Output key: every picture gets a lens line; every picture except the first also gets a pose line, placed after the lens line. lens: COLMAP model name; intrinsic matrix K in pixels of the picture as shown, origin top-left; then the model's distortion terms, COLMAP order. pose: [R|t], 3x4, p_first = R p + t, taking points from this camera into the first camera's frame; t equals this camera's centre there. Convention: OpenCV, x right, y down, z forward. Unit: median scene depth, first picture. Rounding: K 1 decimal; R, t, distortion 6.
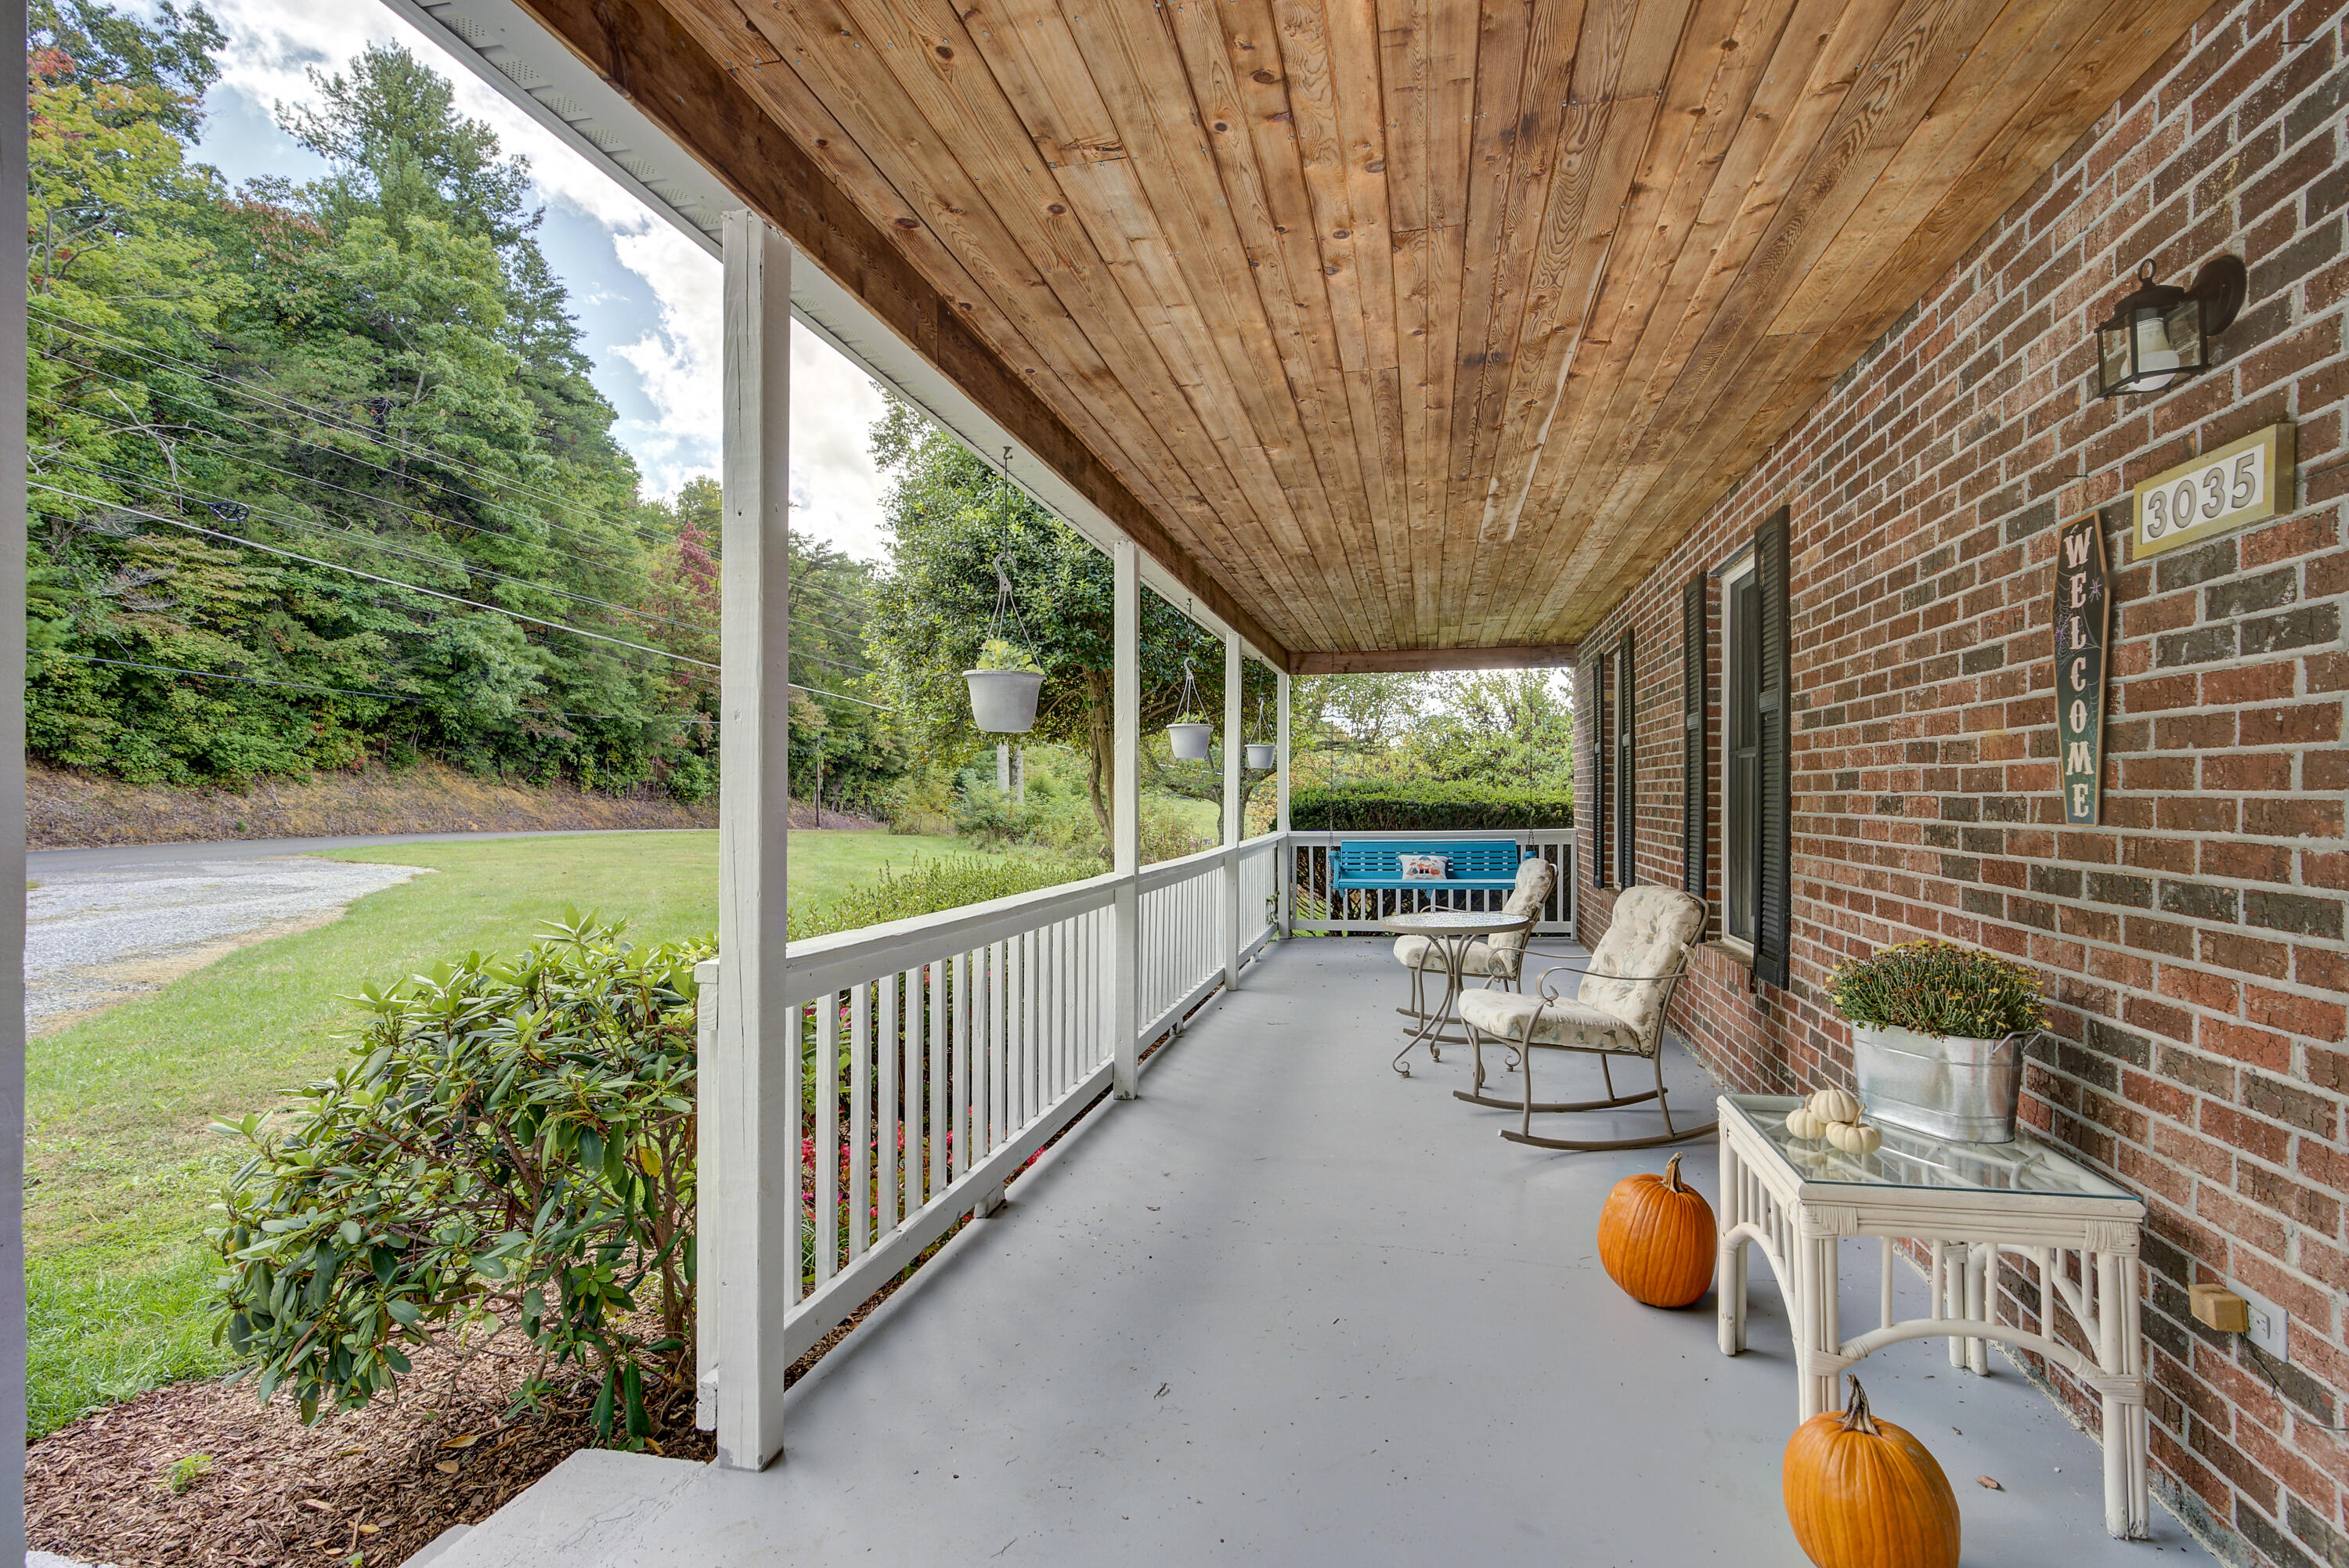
lens RADIAL K [[1119.7, 0, 1178.2], [0, 1119.7, 796.0], [0, 0, 1]] dist [-0.001761, -0.001472]
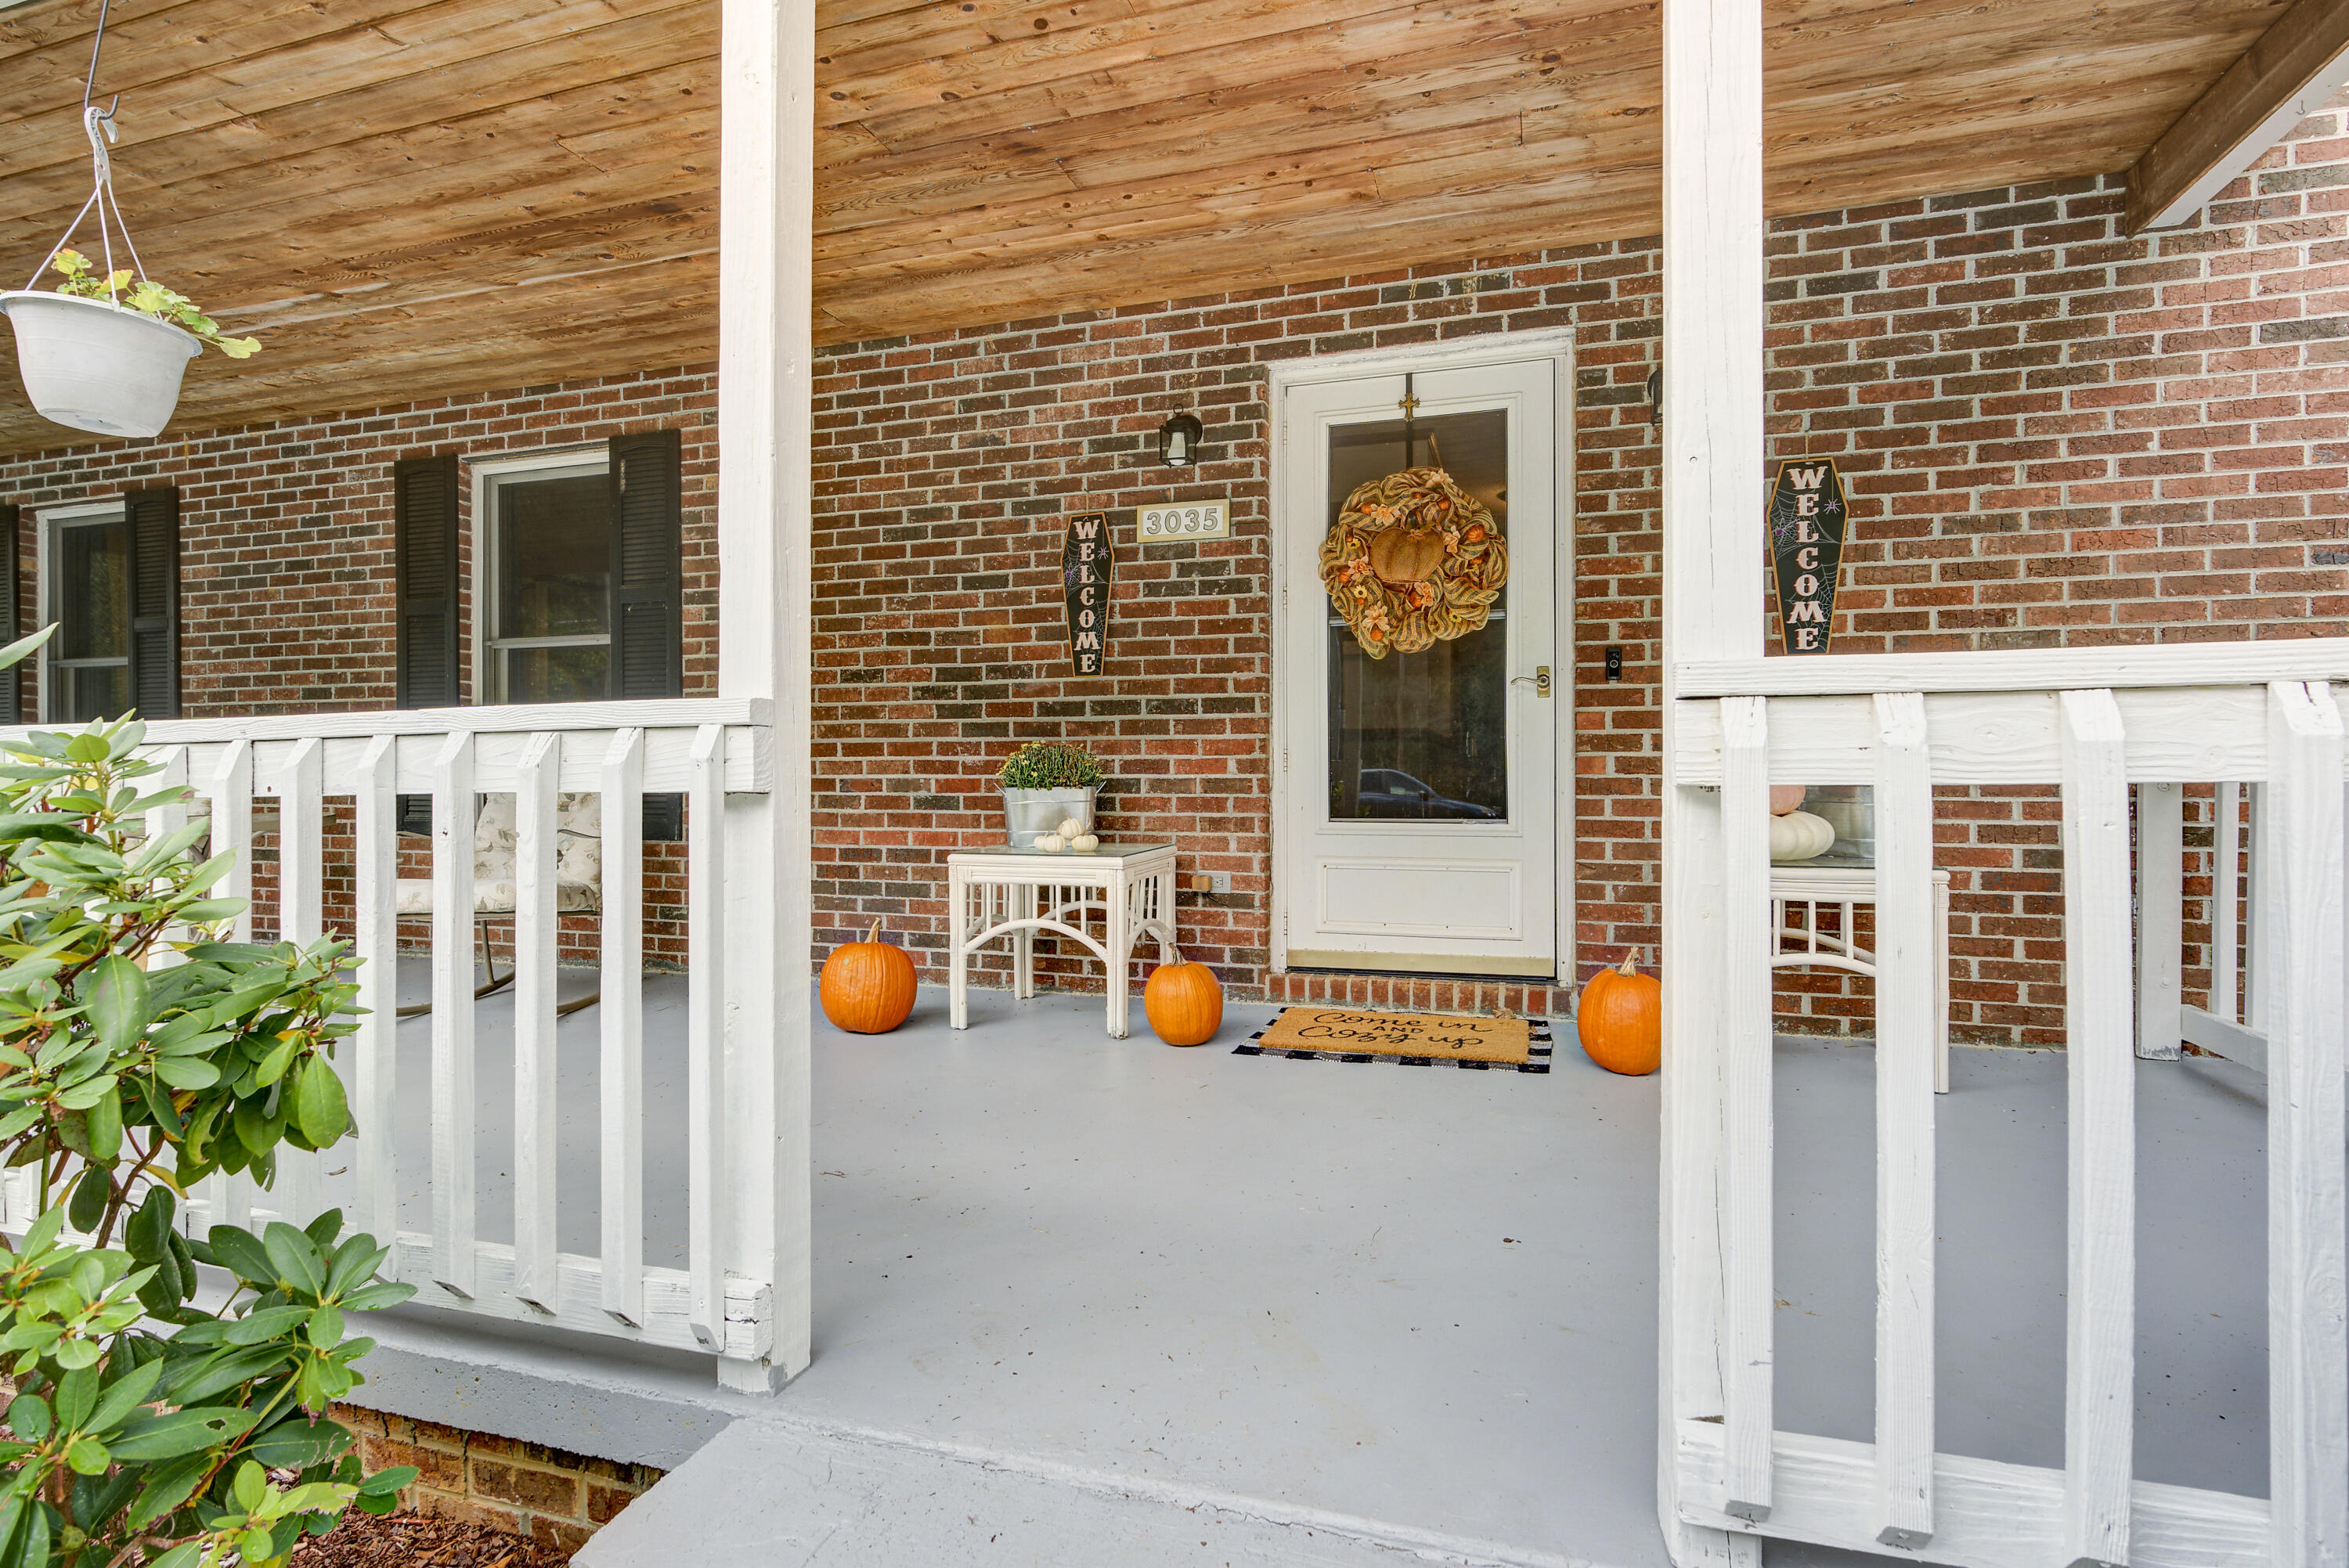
lens RADIAL K [[1119.7, 0, 1192.5], [0, 1119.7, 781.5], [0, 0, 1]] dist [-0.001761, -0.001472]
pose [[0.106235, -0.007583, 0.994312, -1.228296], [0.000140, 0.999971, 0.007612, 0.219756], [-0.994341, -0.000669, 0.106233, 0.720741]]
